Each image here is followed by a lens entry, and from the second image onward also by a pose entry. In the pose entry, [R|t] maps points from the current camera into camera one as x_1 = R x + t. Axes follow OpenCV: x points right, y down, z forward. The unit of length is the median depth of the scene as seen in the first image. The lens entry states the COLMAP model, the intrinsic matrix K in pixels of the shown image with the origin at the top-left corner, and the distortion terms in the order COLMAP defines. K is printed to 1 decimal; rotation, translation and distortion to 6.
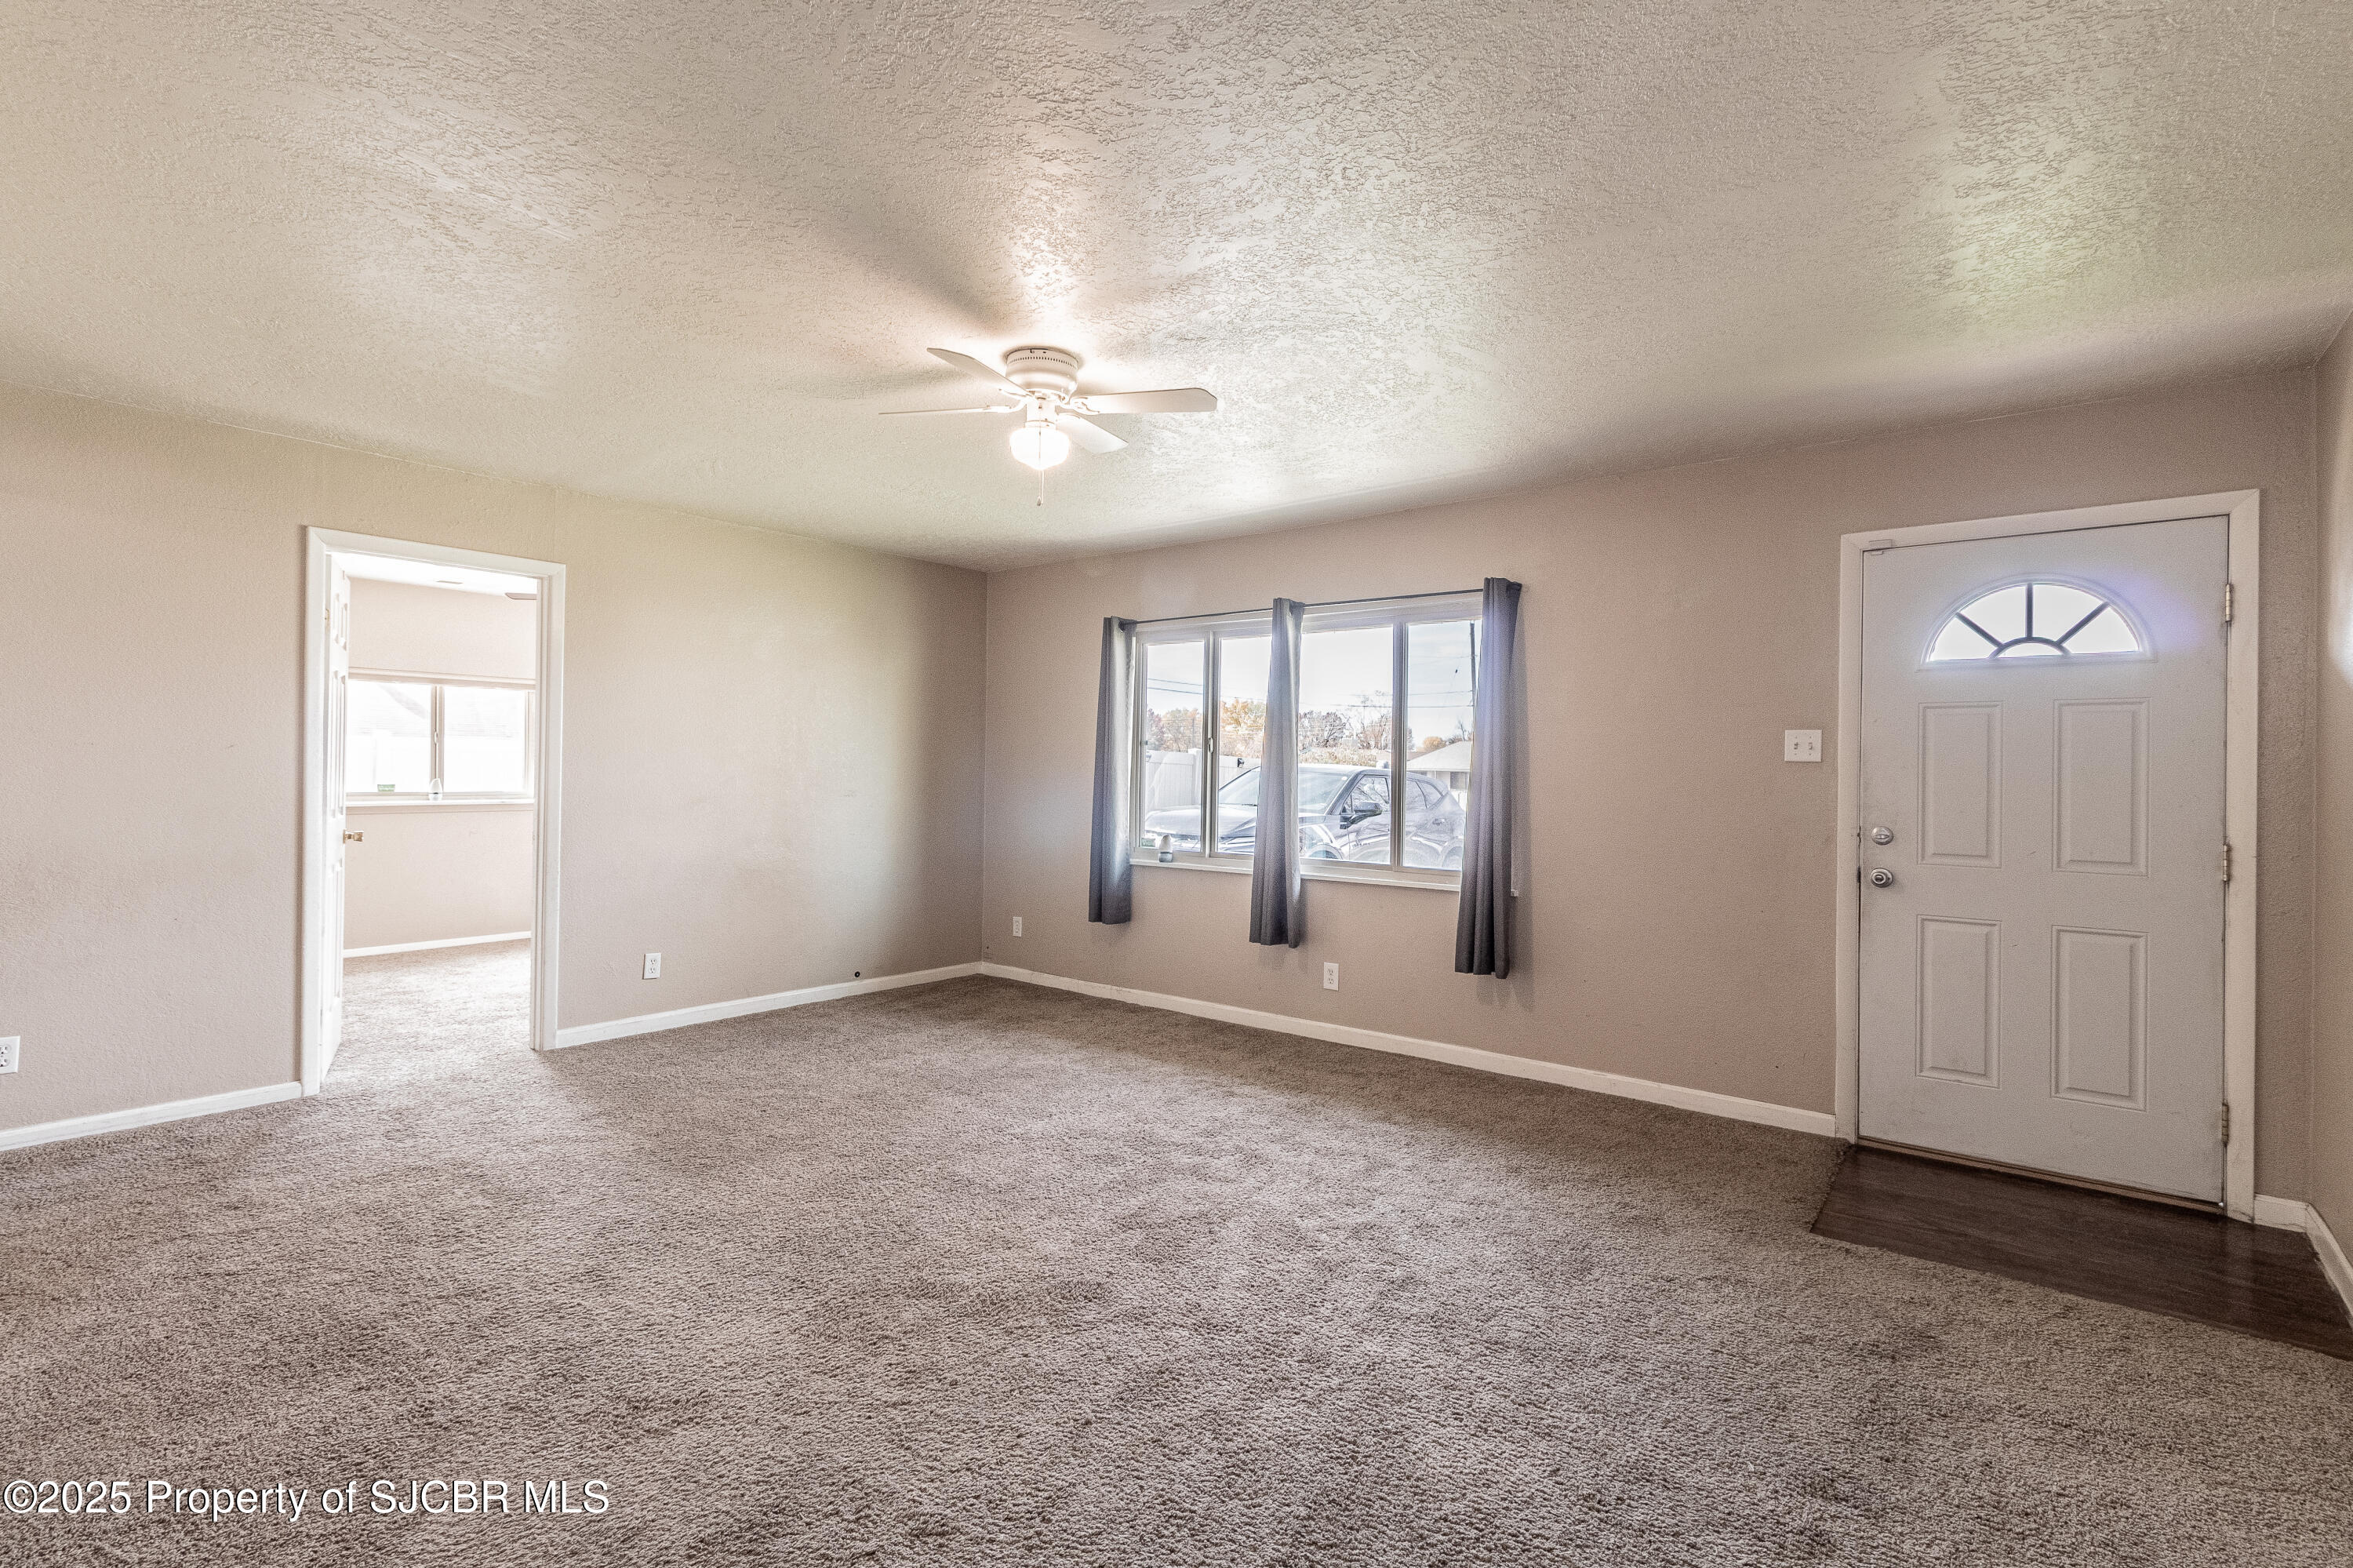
lens RADIAL K [[1113.0, 0, 1180.2], [0, 1113.0, 775.8], [0, 0, 1]] dist [0.000731, 0.000089]
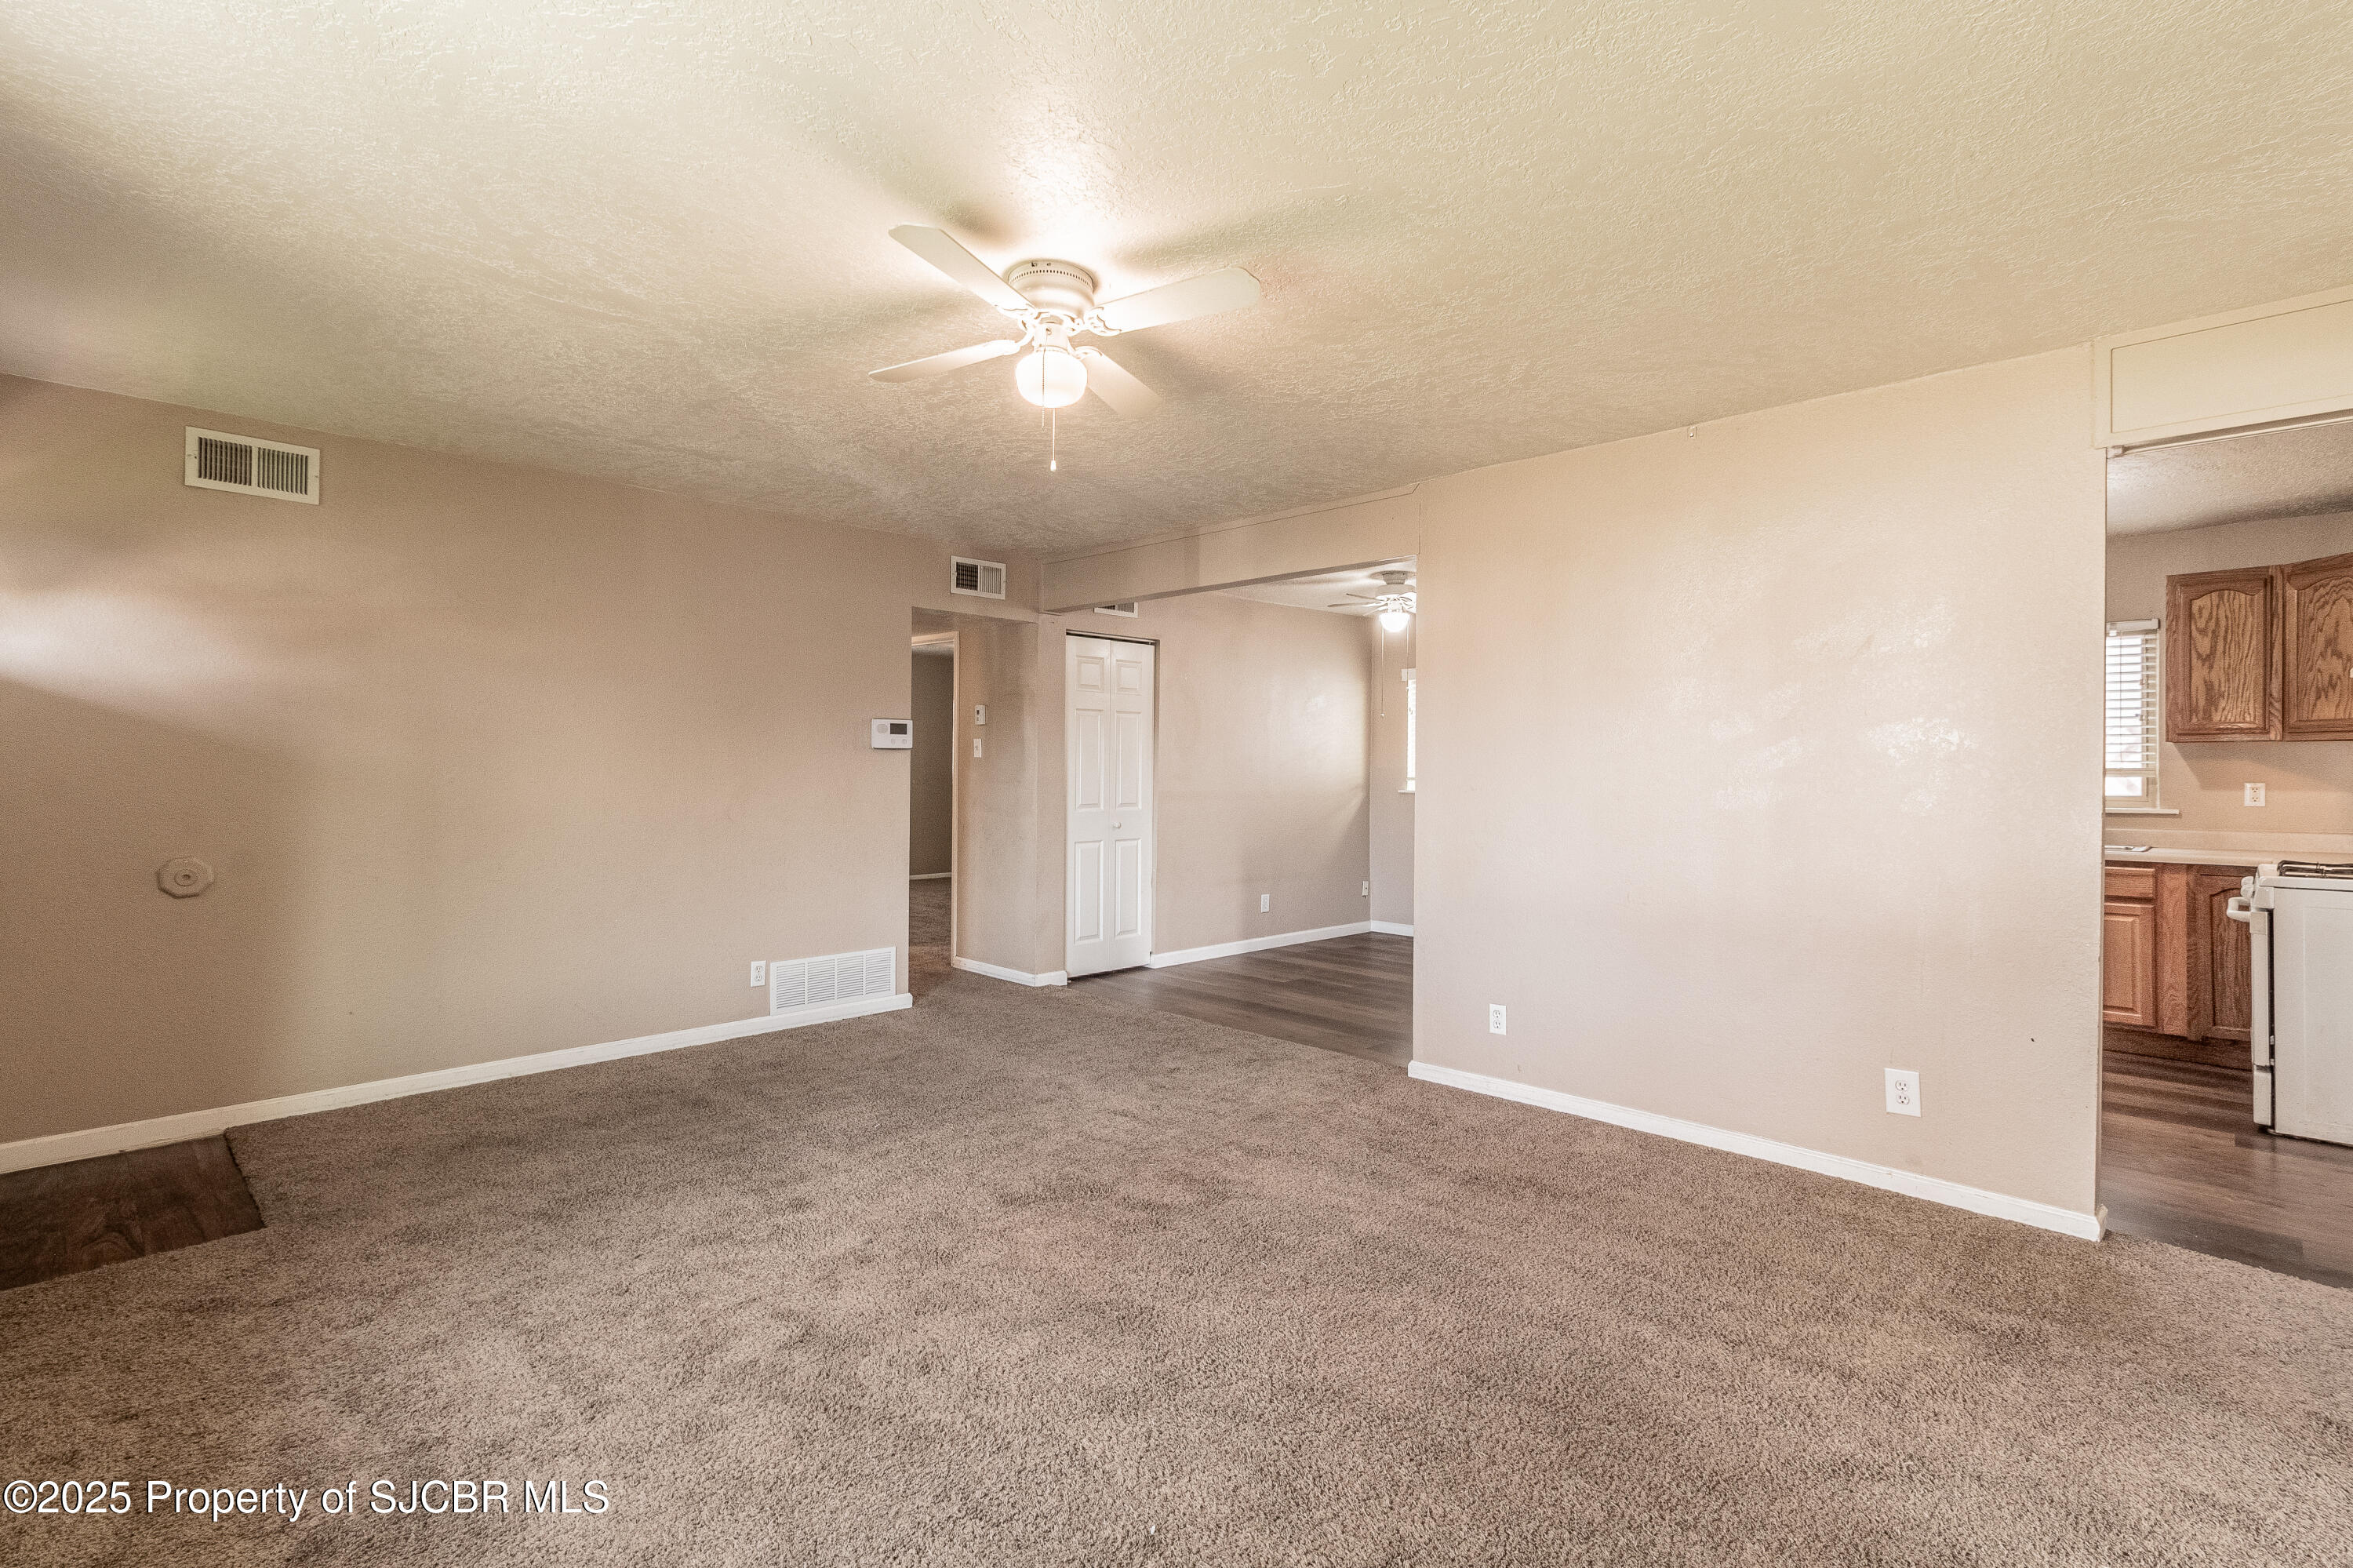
lens RADIAL K [[1079.7, 0, 1139.2], [0, 1079.7, 757.2], [0, 0, 1]] dist [0.026225, 0.000202]
pose [[-0.989901, -0.017858, 0.140633, -0.208550], [-0.017958, 0.999839, 0.000556, -0.010037], [-0.140620, -0.001976, -0.990062, 1.206532]]
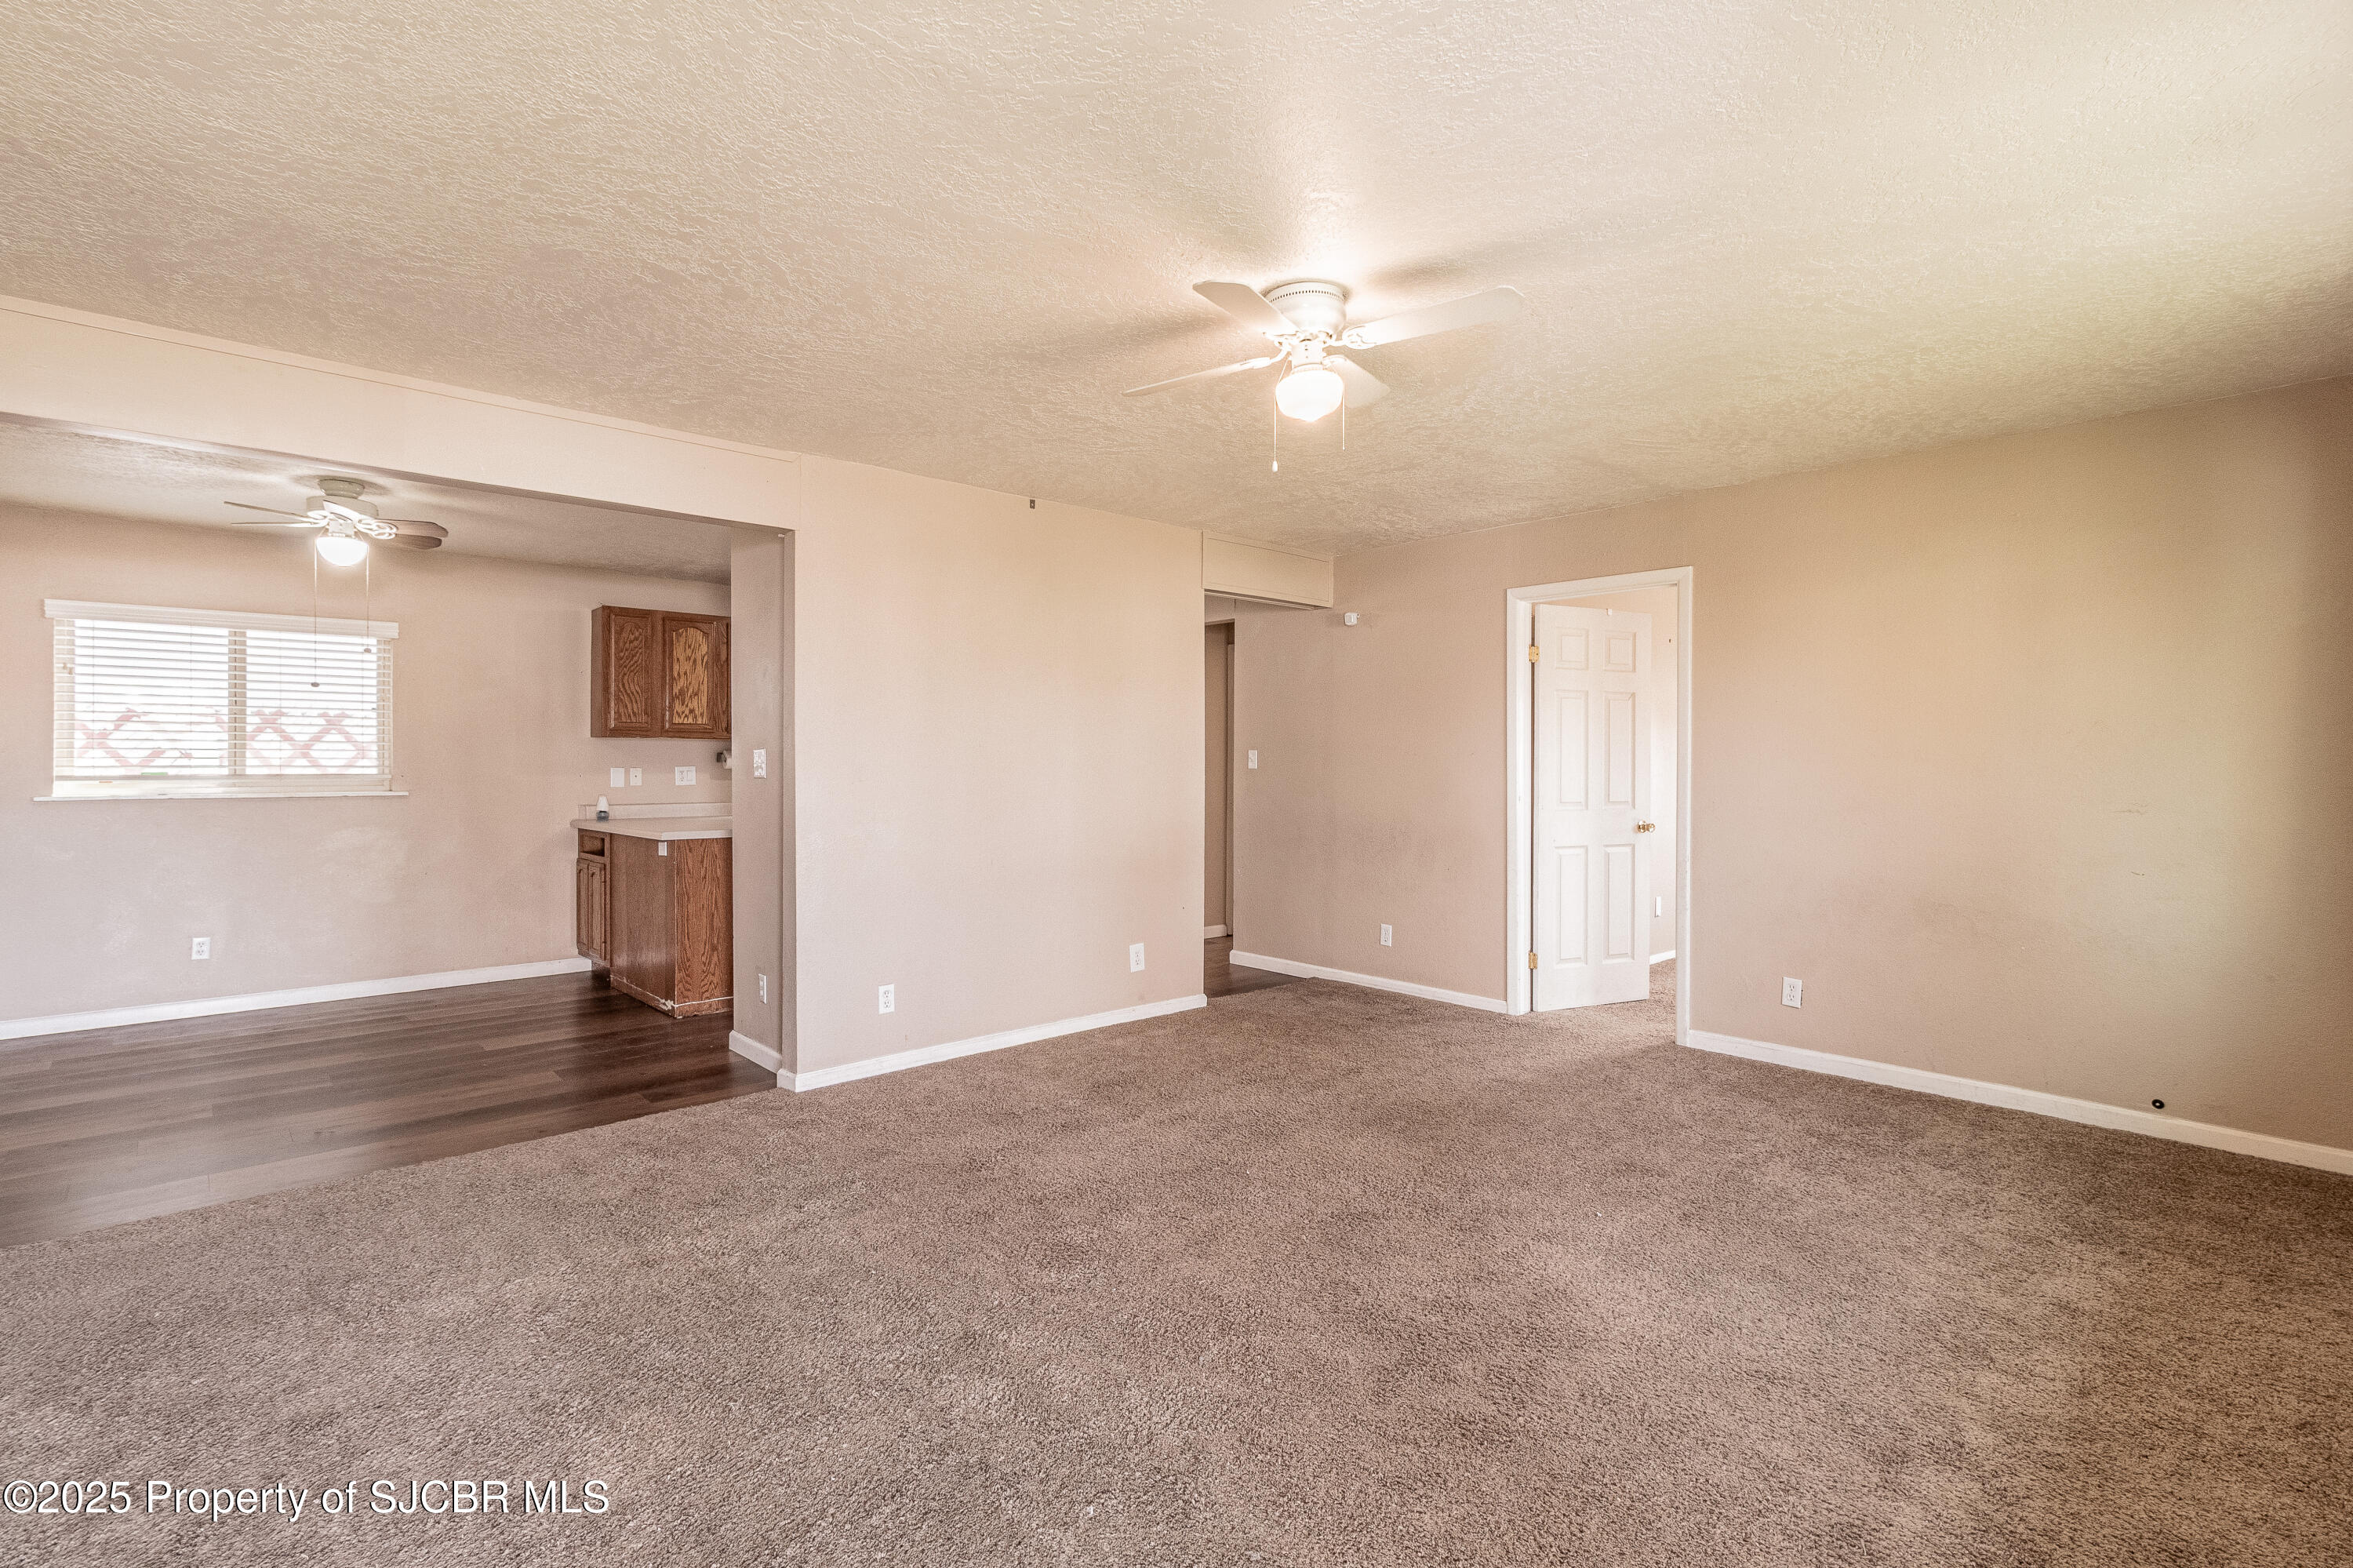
lens RADIAL K [[1096.2, 0, 1179.1], [0, 1096.2, 765.1], [0, 0, 1]] dist [-0.000839, 0.000415]
pose [[-0.177634, -0.011905, -0.984025, 0.495954], [-0.010073, 0.999896, -0.010279, 0.004500], [0.984045, 0.008086, -0.177736, 0.709939]]
